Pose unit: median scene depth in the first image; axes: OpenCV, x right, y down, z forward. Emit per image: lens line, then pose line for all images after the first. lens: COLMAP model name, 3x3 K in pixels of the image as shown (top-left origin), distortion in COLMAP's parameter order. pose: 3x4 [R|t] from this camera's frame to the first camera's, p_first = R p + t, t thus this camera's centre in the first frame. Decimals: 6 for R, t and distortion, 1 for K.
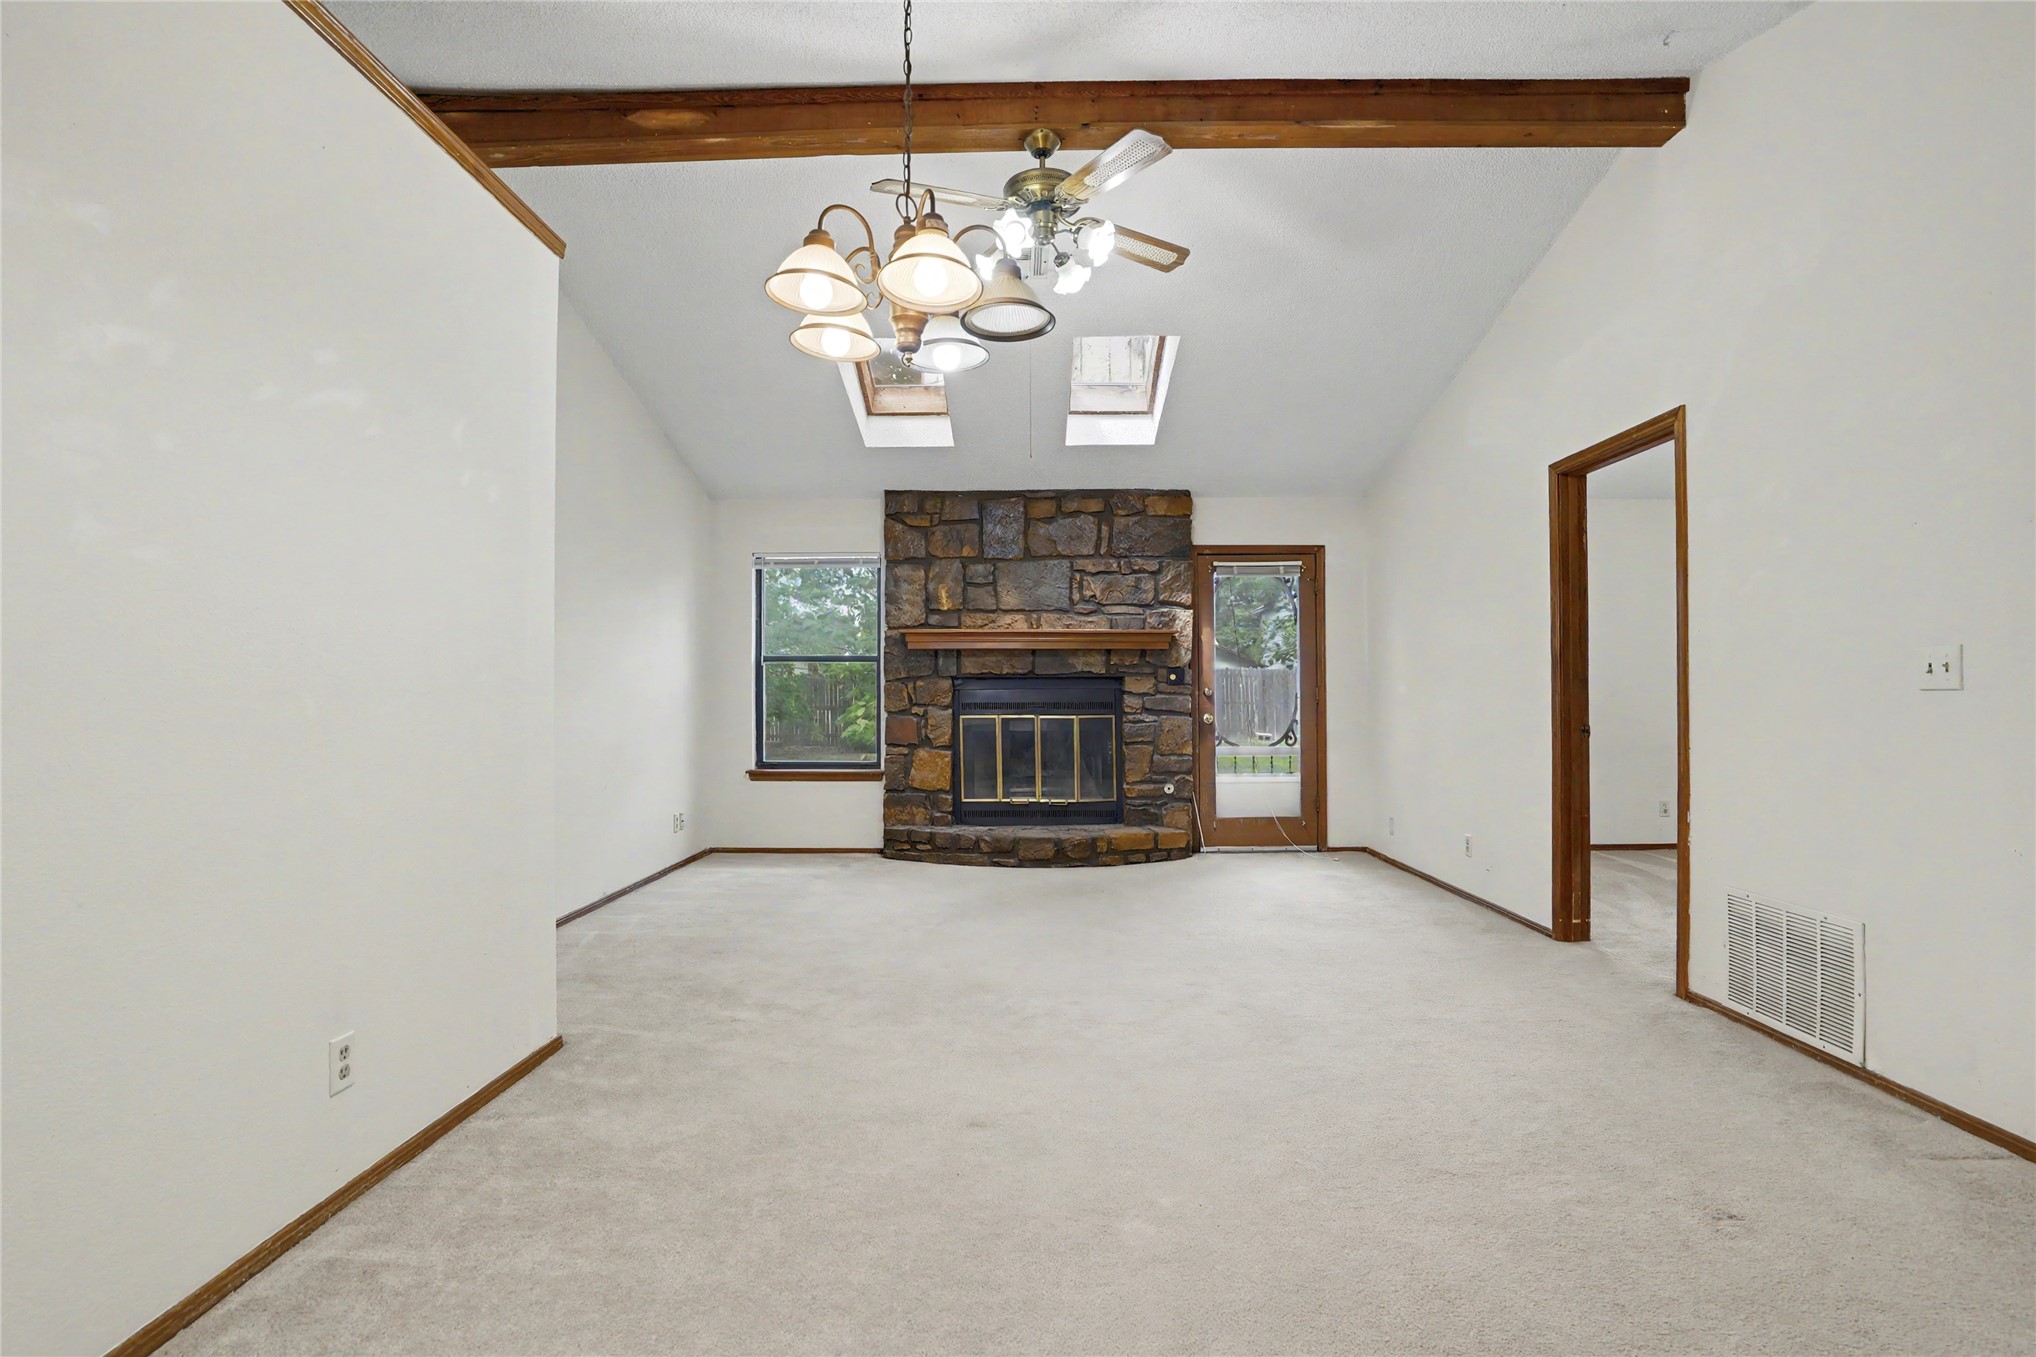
lens RADIAL K [[964.7, 0, 1023.5], [0, 964.7, 682.0], [0, 0, 1]] dist [-0.072308, 0.030587]
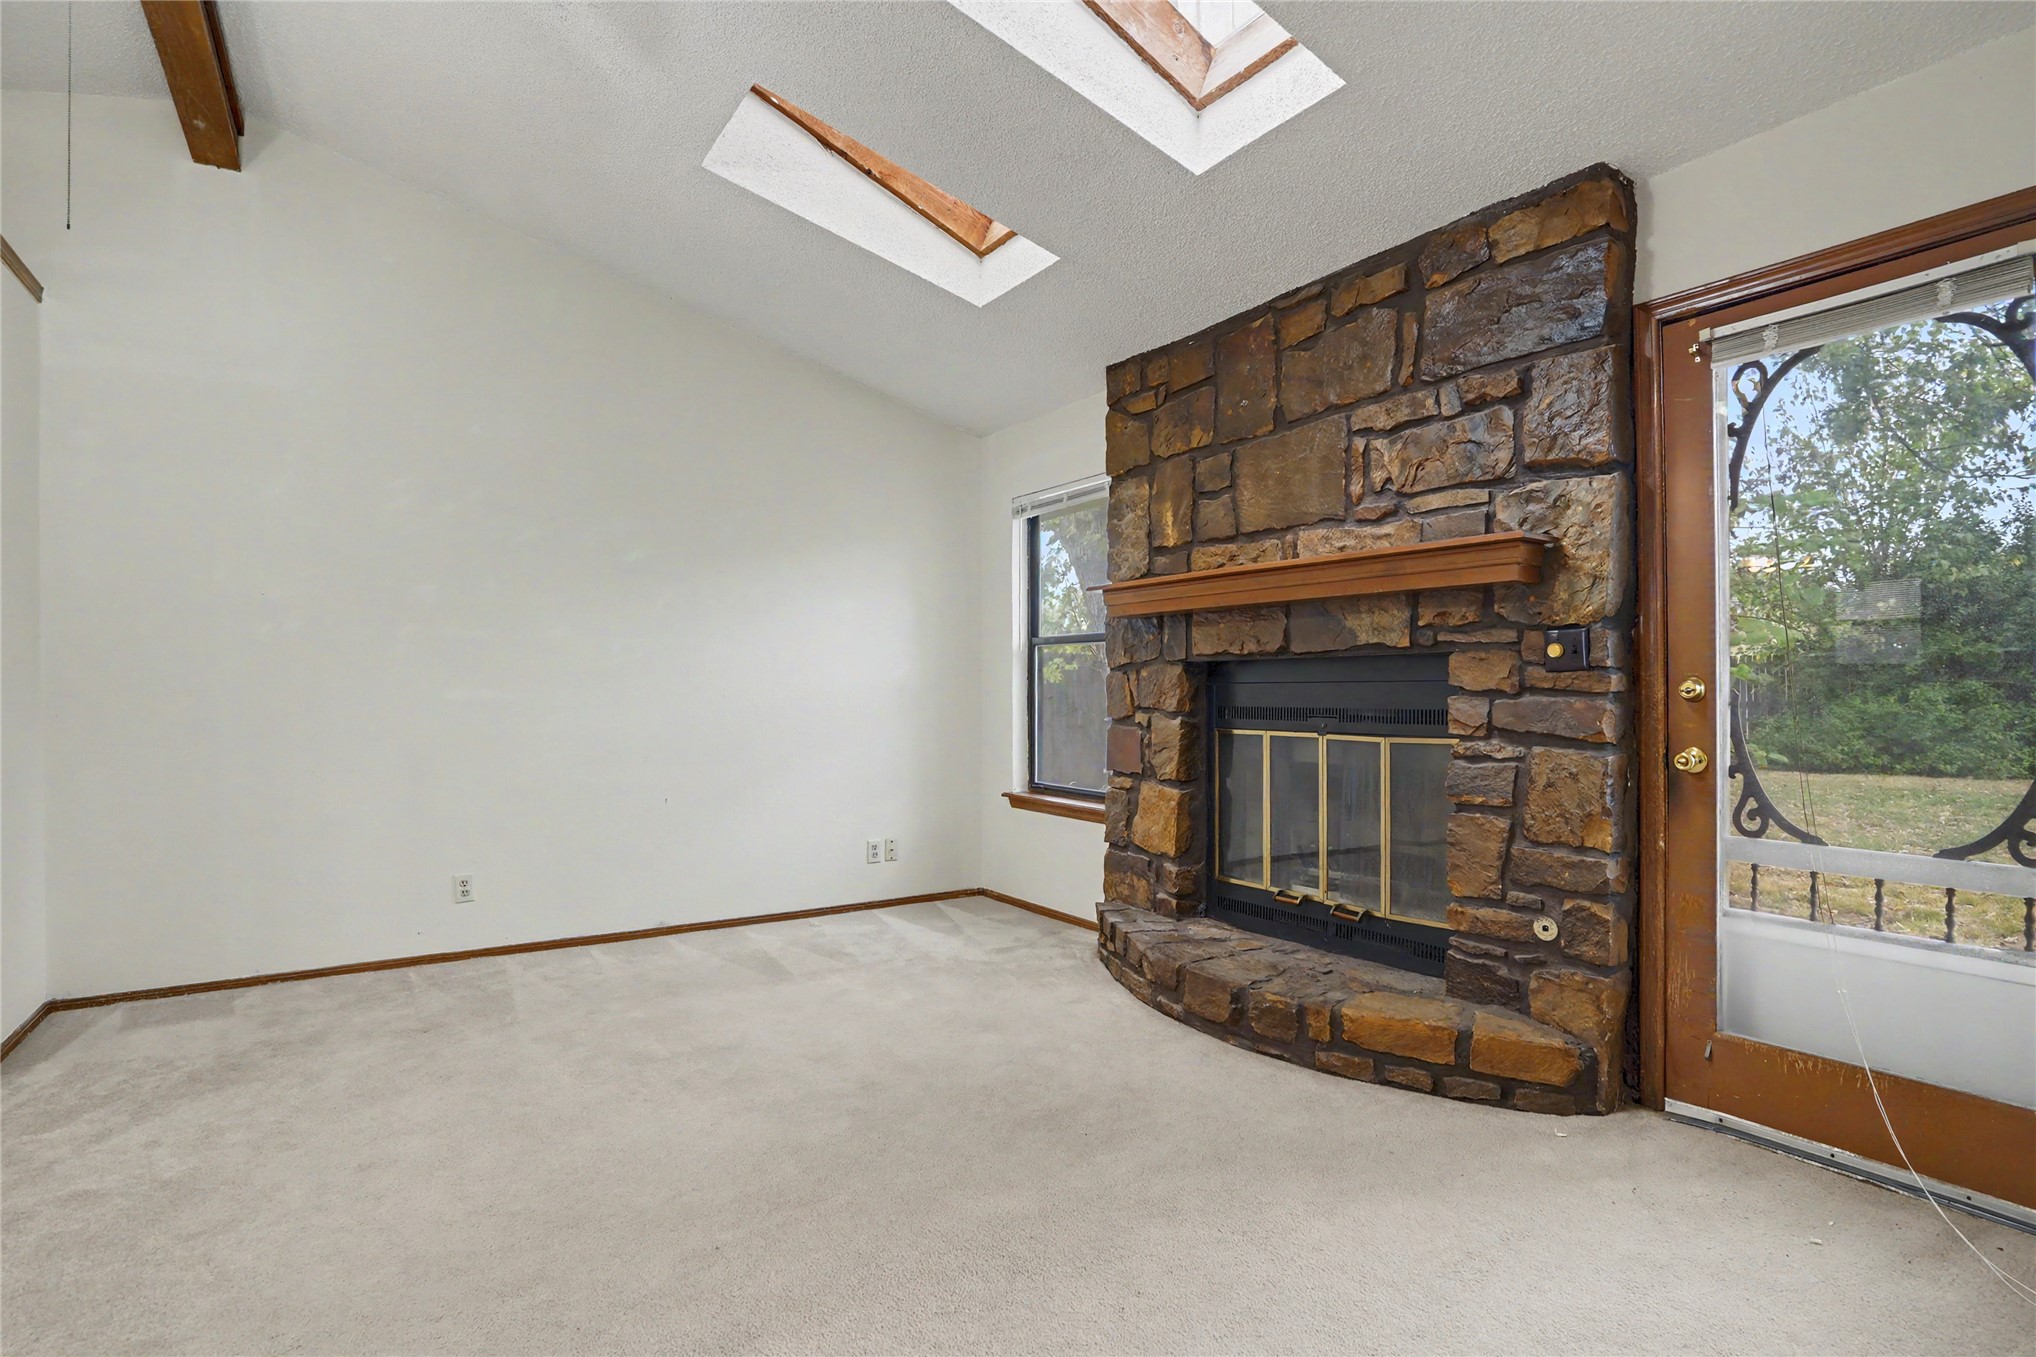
lens RADIAL K [[995.4, 0, 1024.5], [0, 995.4, 693.1], [0, 0, 1]] dist [-0.074018, 0.033991]
pose [[0.563278, 0.005444, -0.826250, 0.362824], [0.012681, 0.999804, 0.015233, 0.003432], [0.826170, -0.019058, 0.563098, 0.590719]]
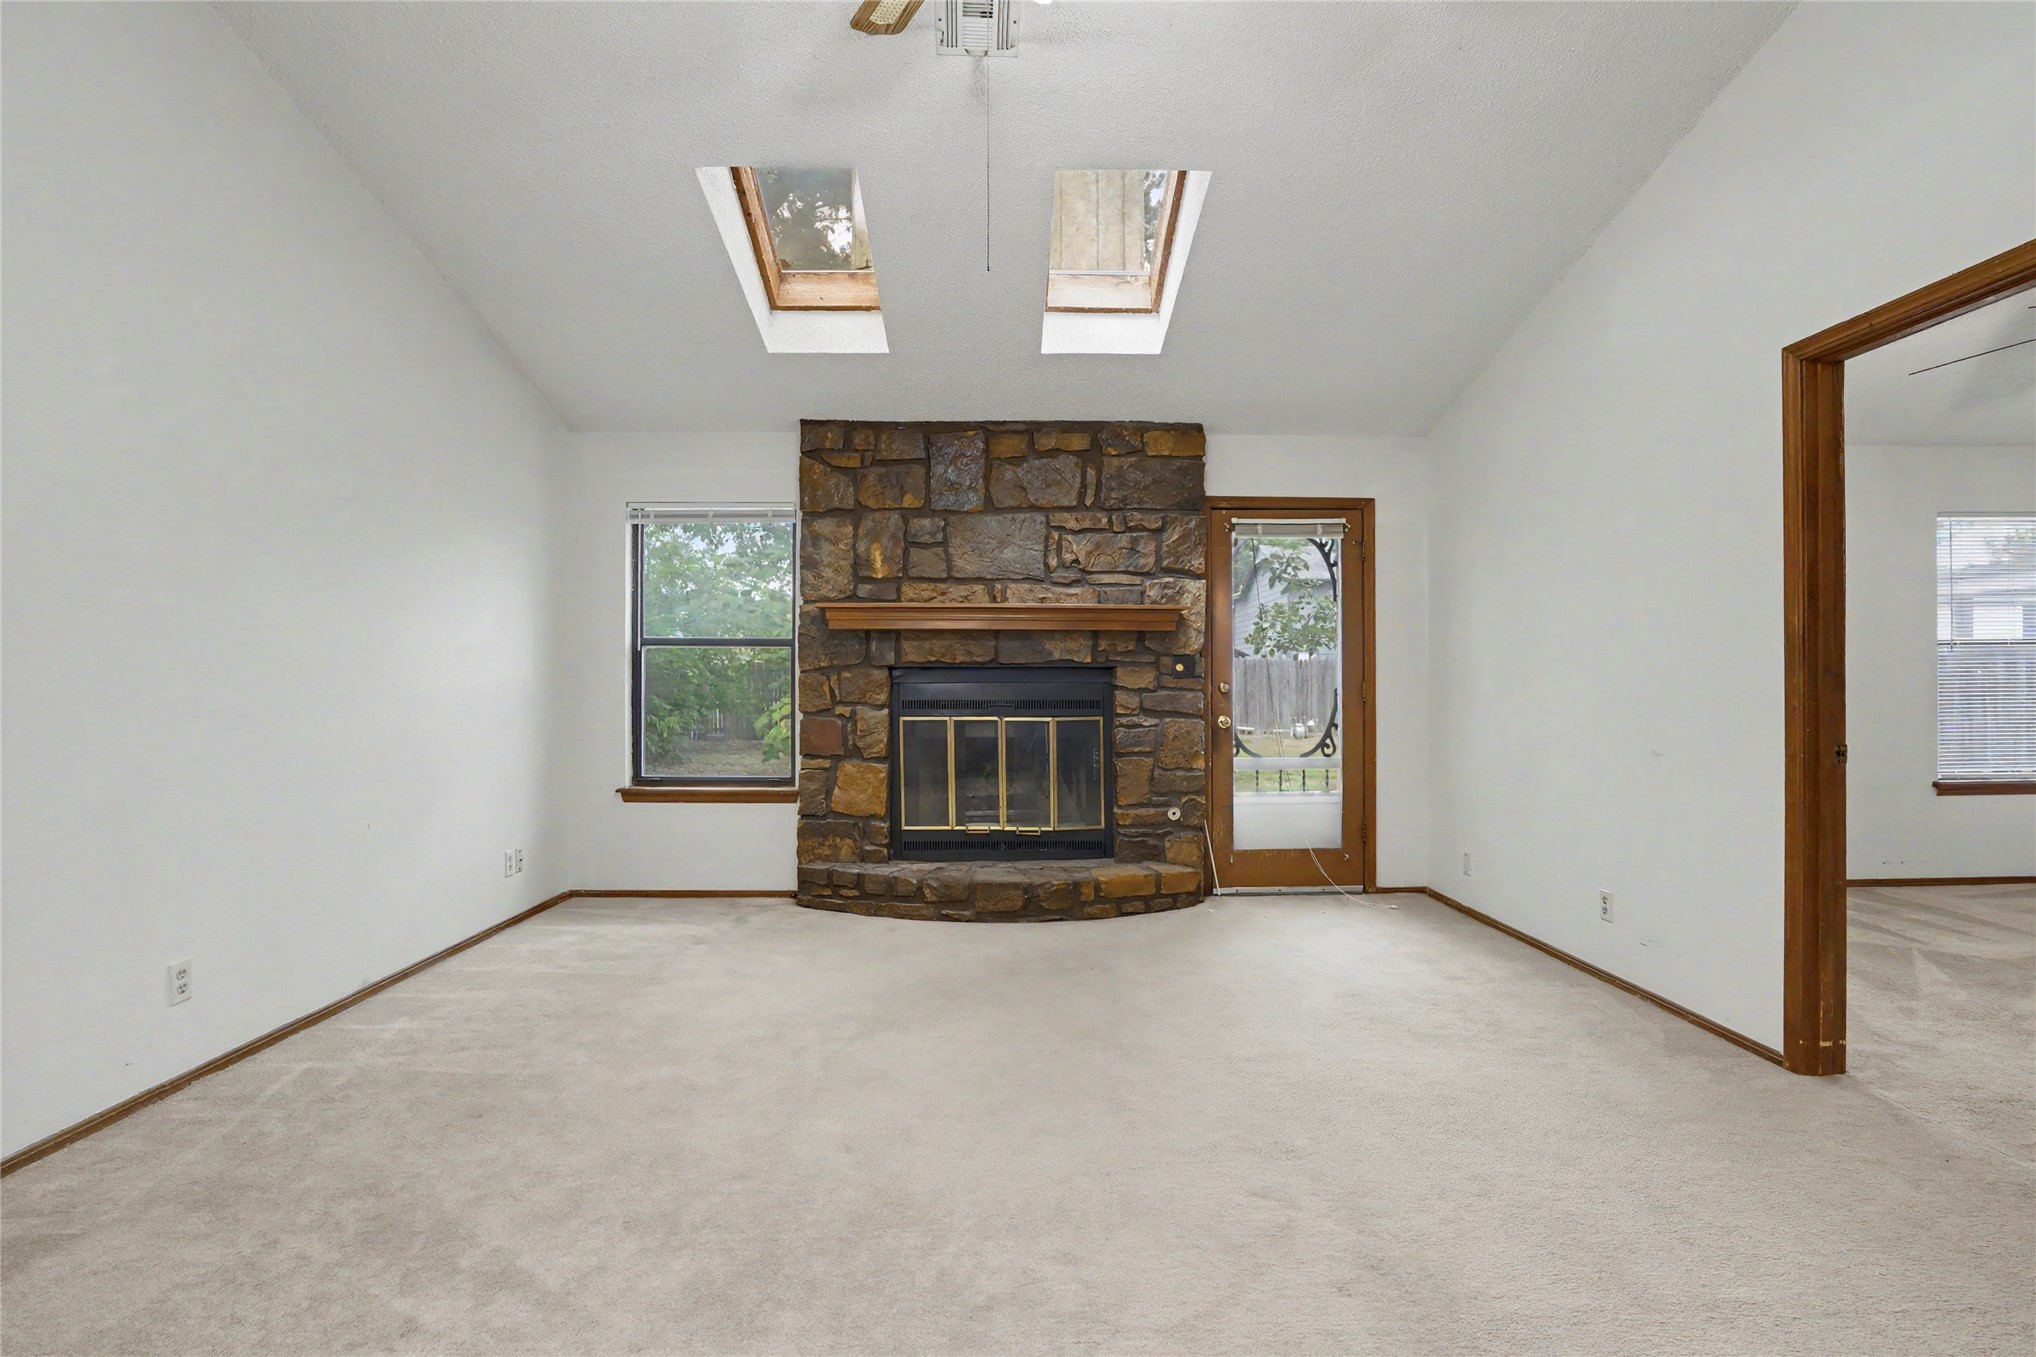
lens RADIAL K [[964.7, 0, 1023.5], [0, 964.7, 682.0], [0, 0, 1]] dist [-0.072308, 0.030587]
pose [[0.999379, 0.003113, 0.035096, 0.004961], [-0.003459, 0.999946, 0.009787, -0.000809], [-0.035064, -0.009902, 0.999336, 0.241715]]
